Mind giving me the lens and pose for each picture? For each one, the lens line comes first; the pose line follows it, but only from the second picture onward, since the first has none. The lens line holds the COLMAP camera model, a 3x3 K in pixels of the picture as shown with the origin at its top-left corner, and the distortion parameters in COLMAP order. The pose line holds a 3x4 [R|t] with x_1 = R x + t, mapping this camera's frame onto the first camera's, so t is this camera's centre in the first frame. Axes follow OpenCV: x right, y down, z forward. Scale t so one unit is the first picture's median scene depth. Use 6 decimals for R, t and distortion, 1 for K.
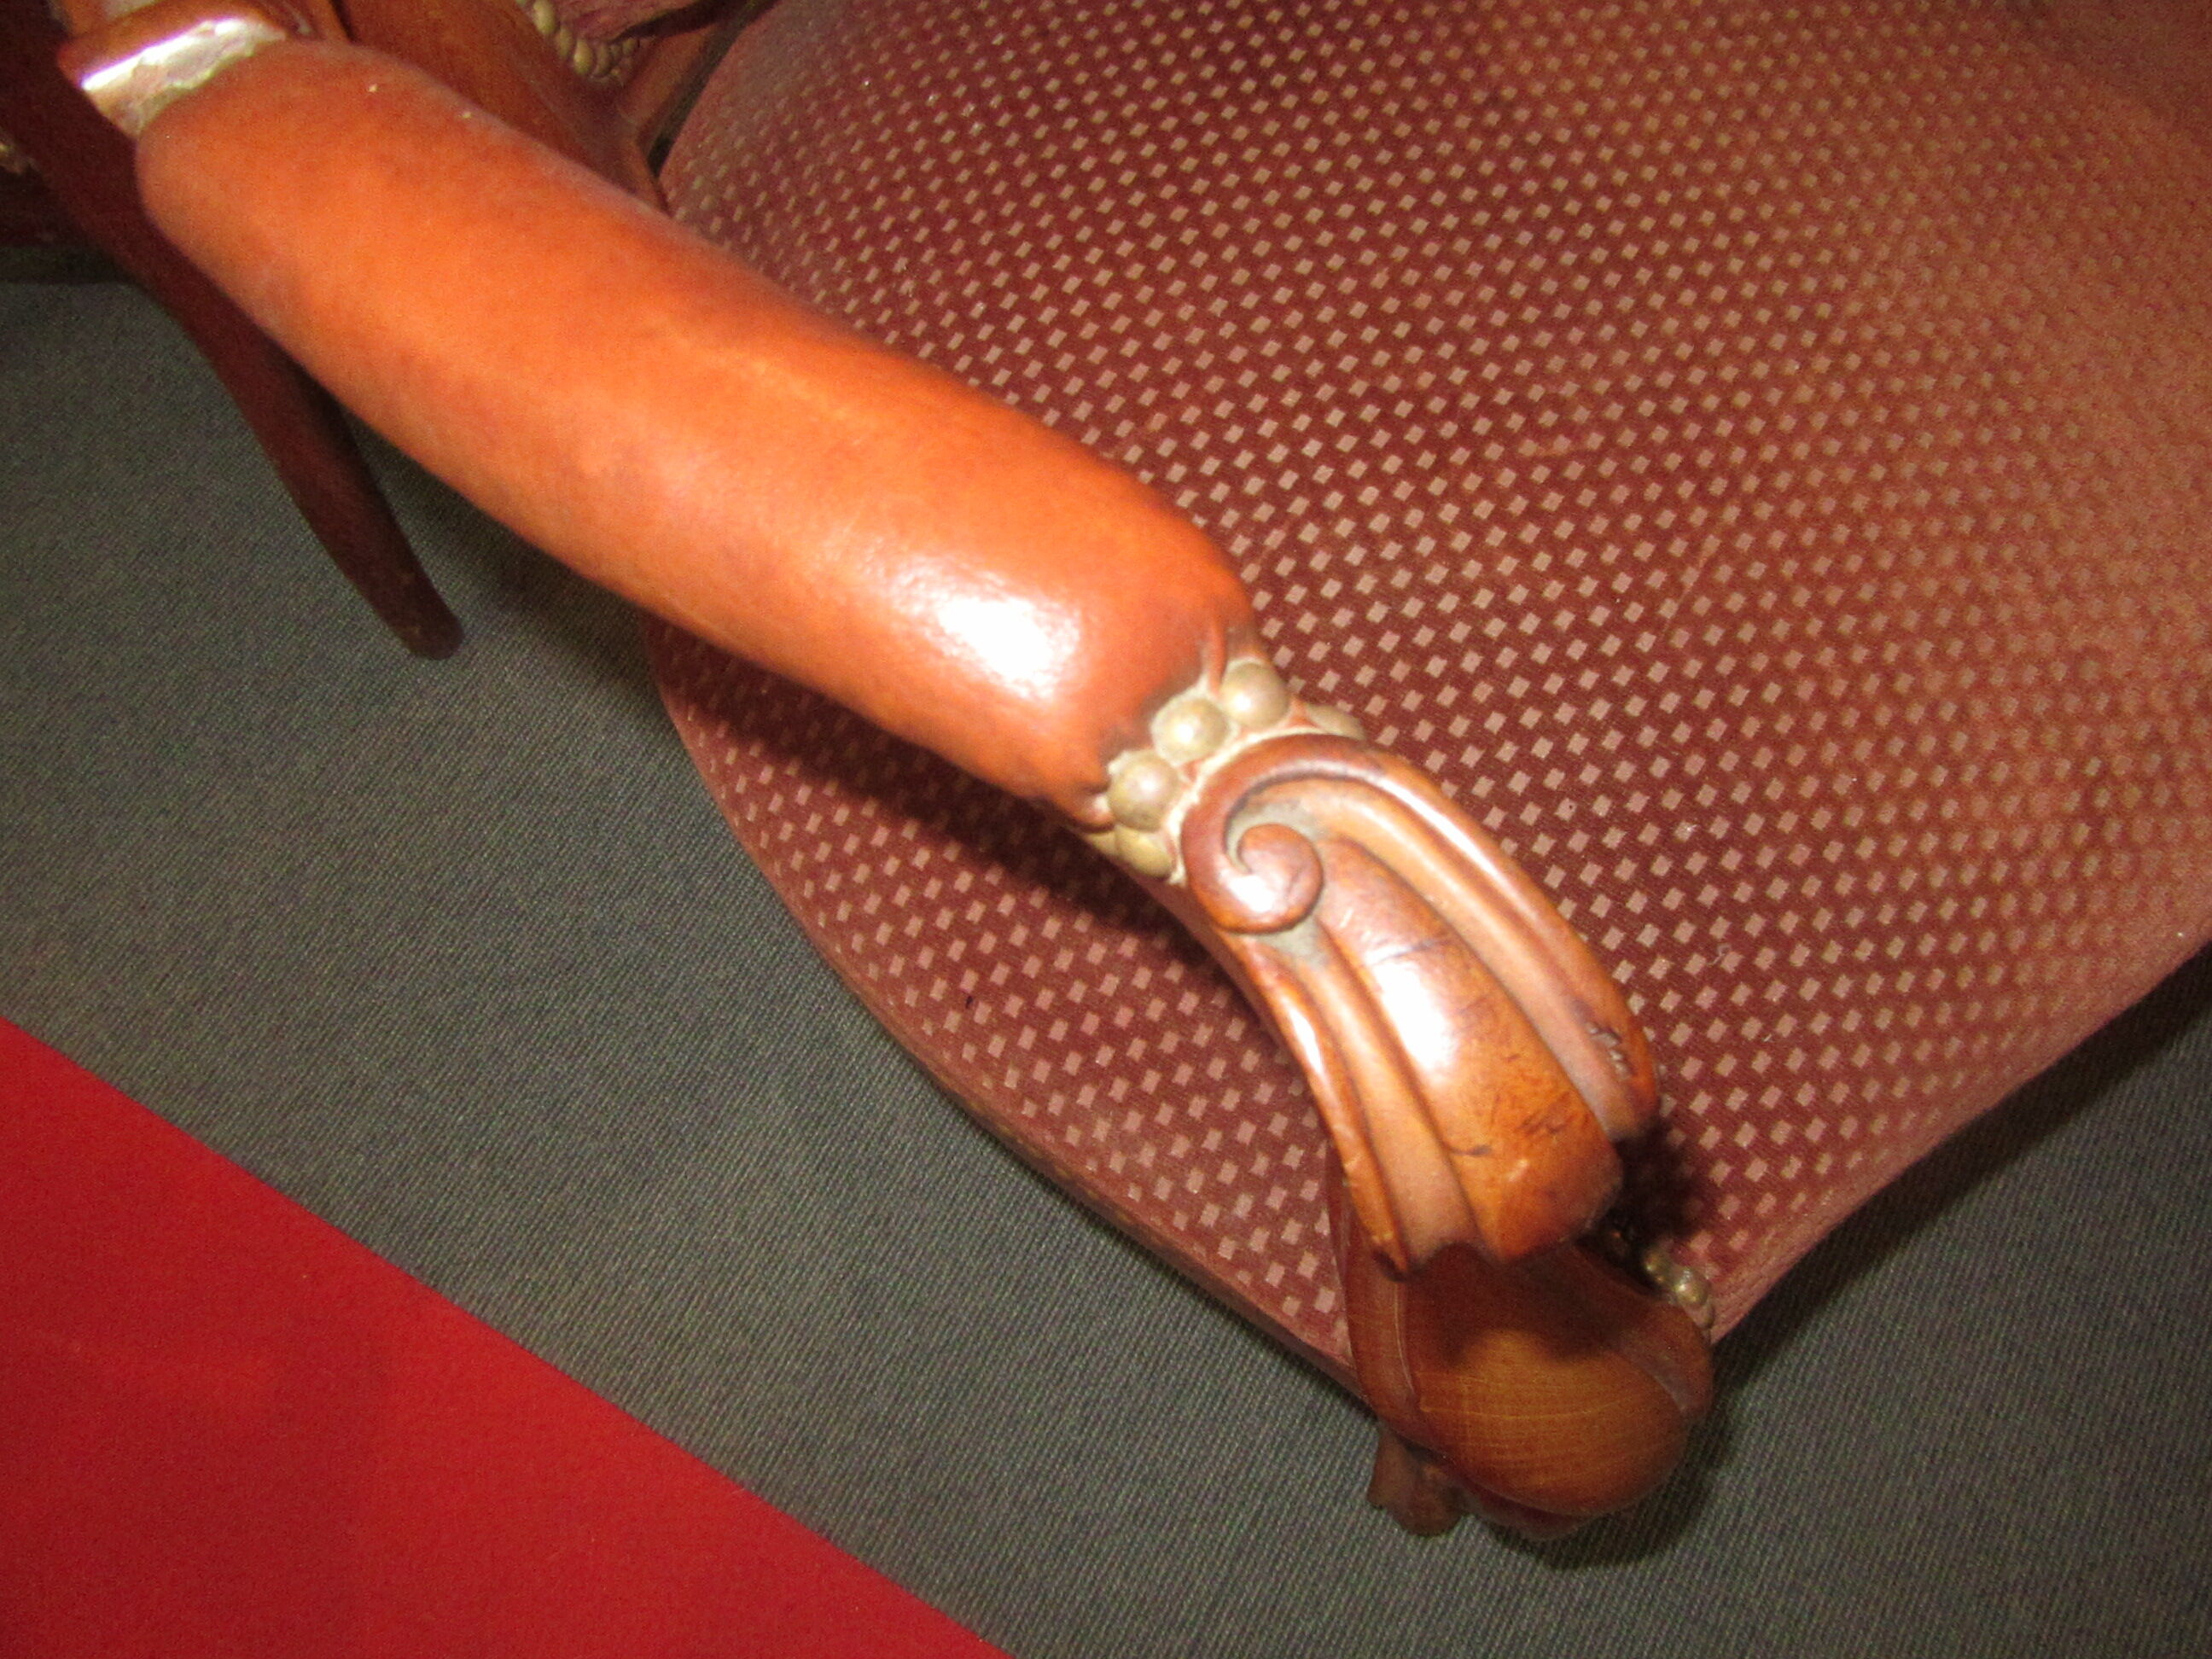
lens RADIAL K [[1676.7, 0, 1106.0], [0, 1676.7, 829.5], [0, 0, 1]] dist [-0.011137, 0.010886]
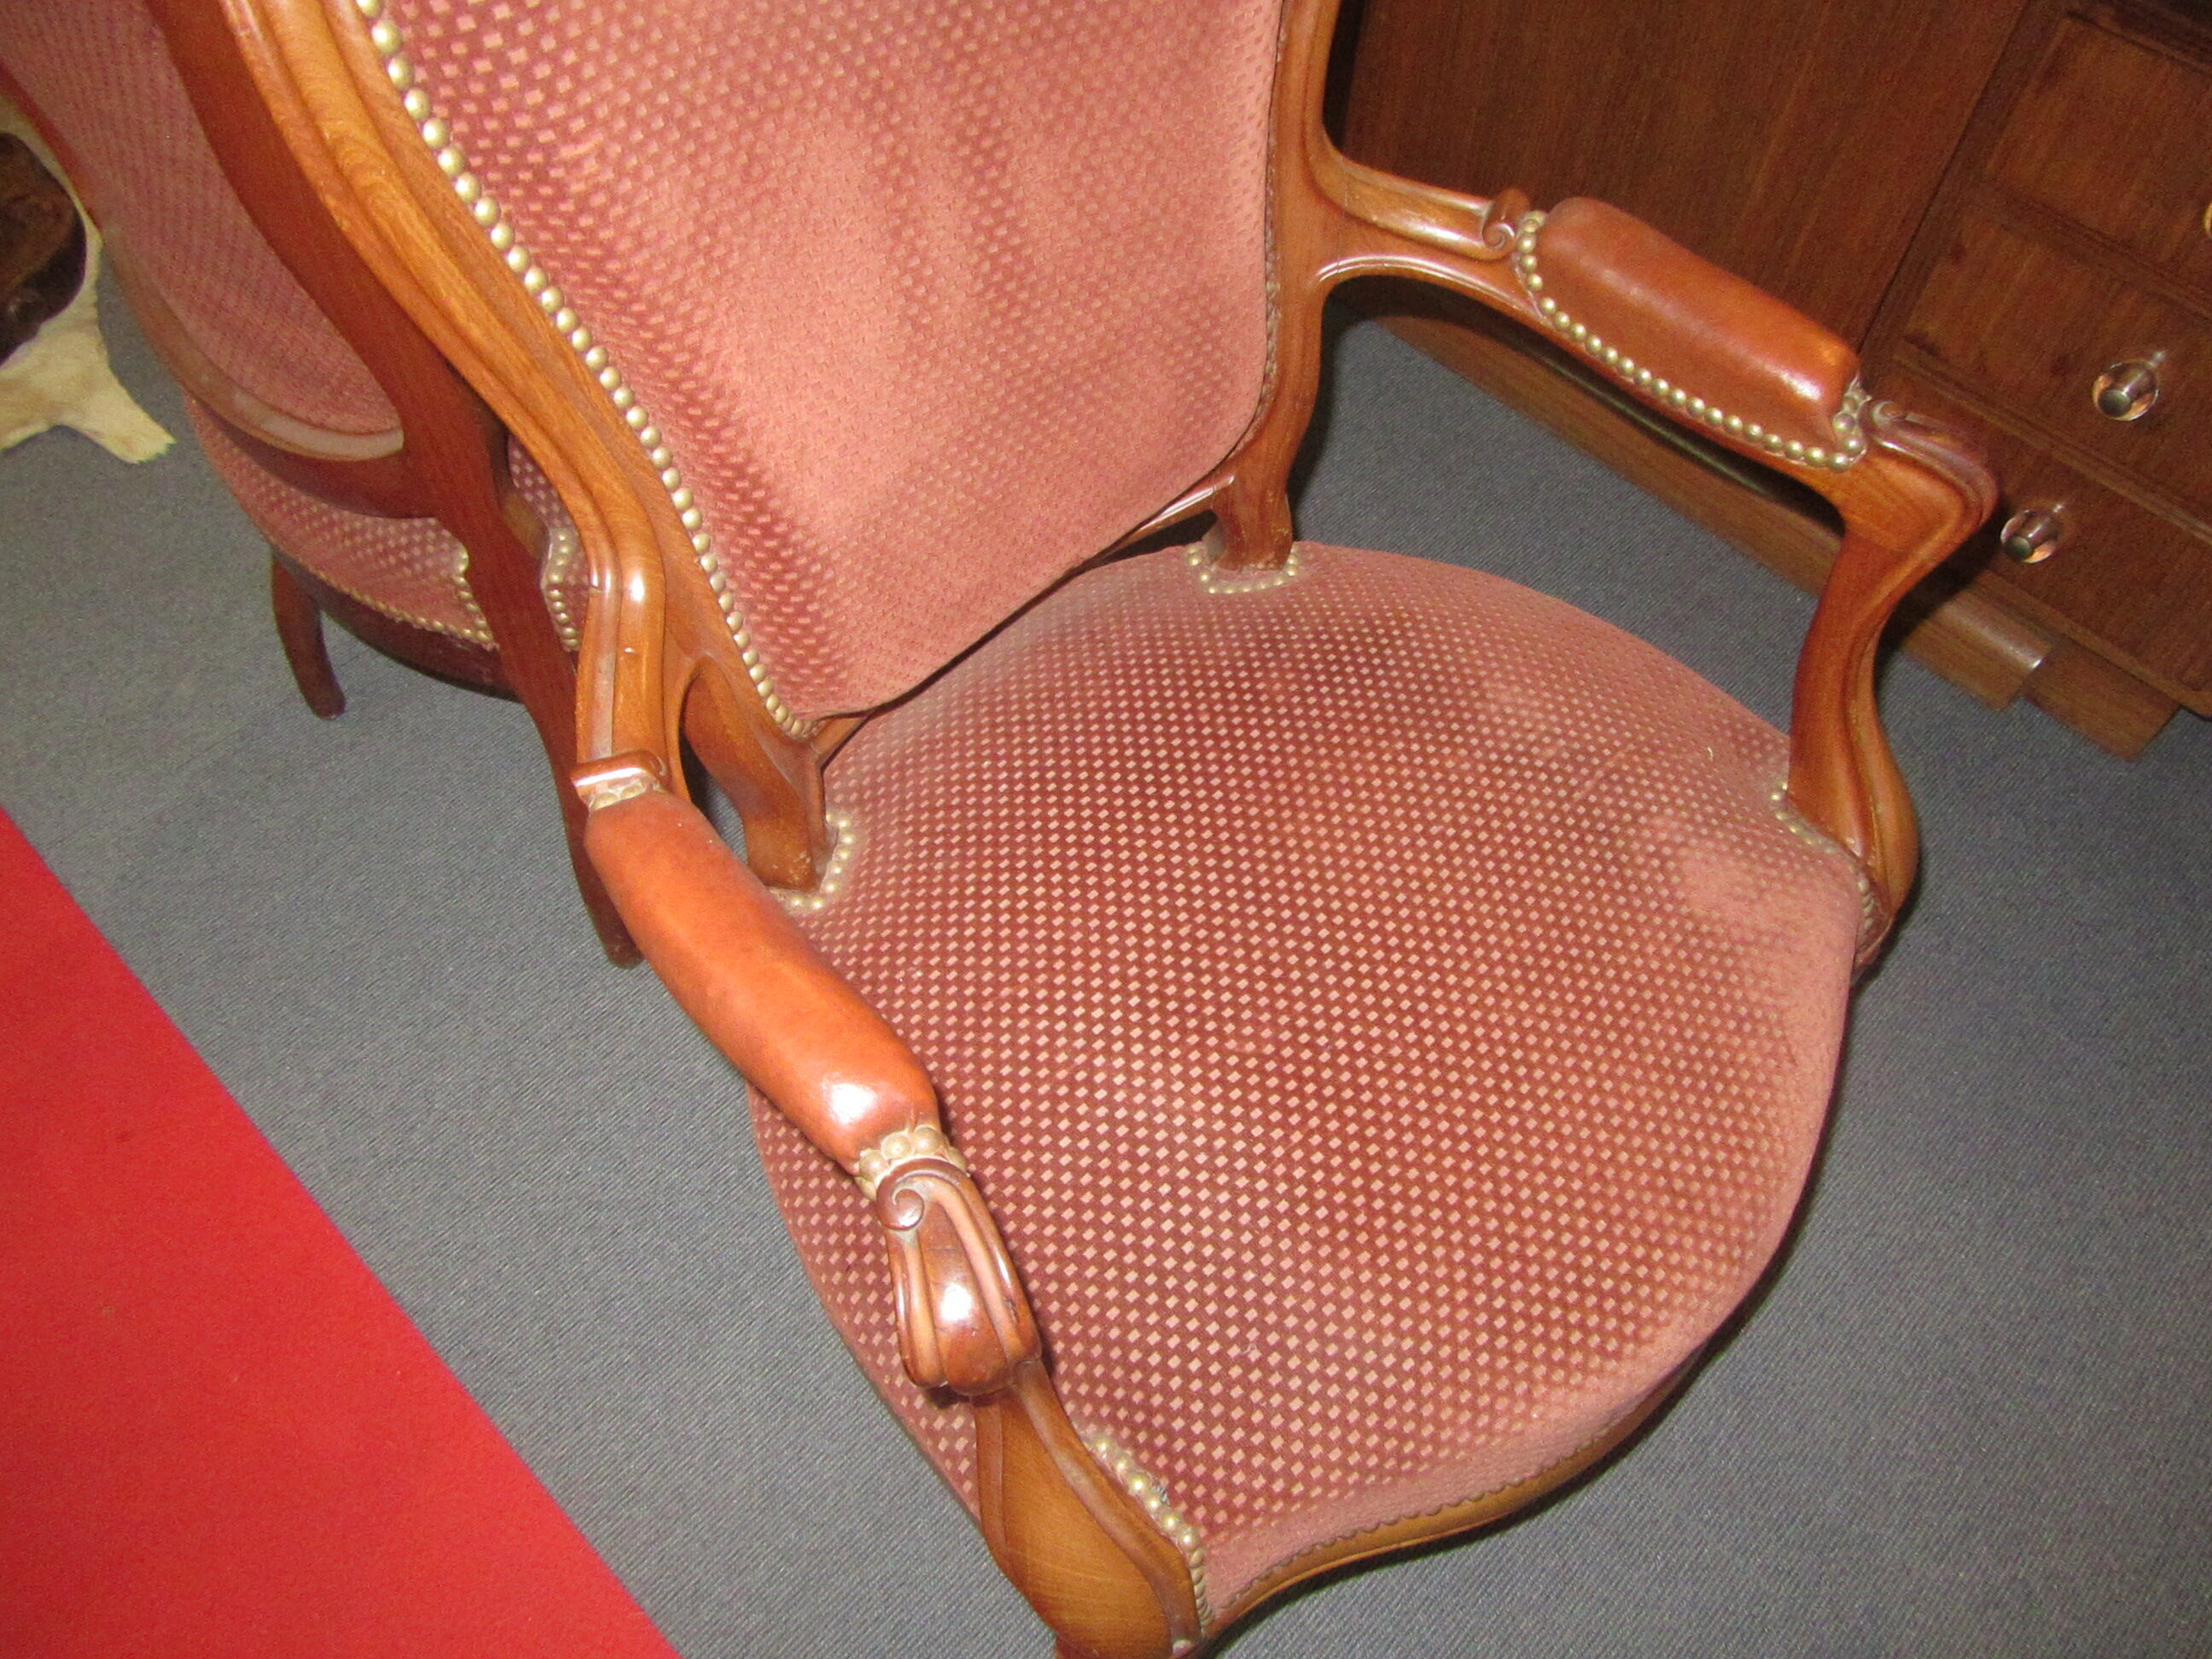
lens RADIAL K [[1648.9, 0, 1106.0], [0, 1648.9, 829.5], [0, 0, 1]] dist [-0.038523, 0.002240]
pose [[0.965952, 0.234095, -0.110162, 0.275827], [-0.253391, 0.941985, -0.220130, -0.022827], [0.052240, 0.240549, 0.969230, -0.815059]]
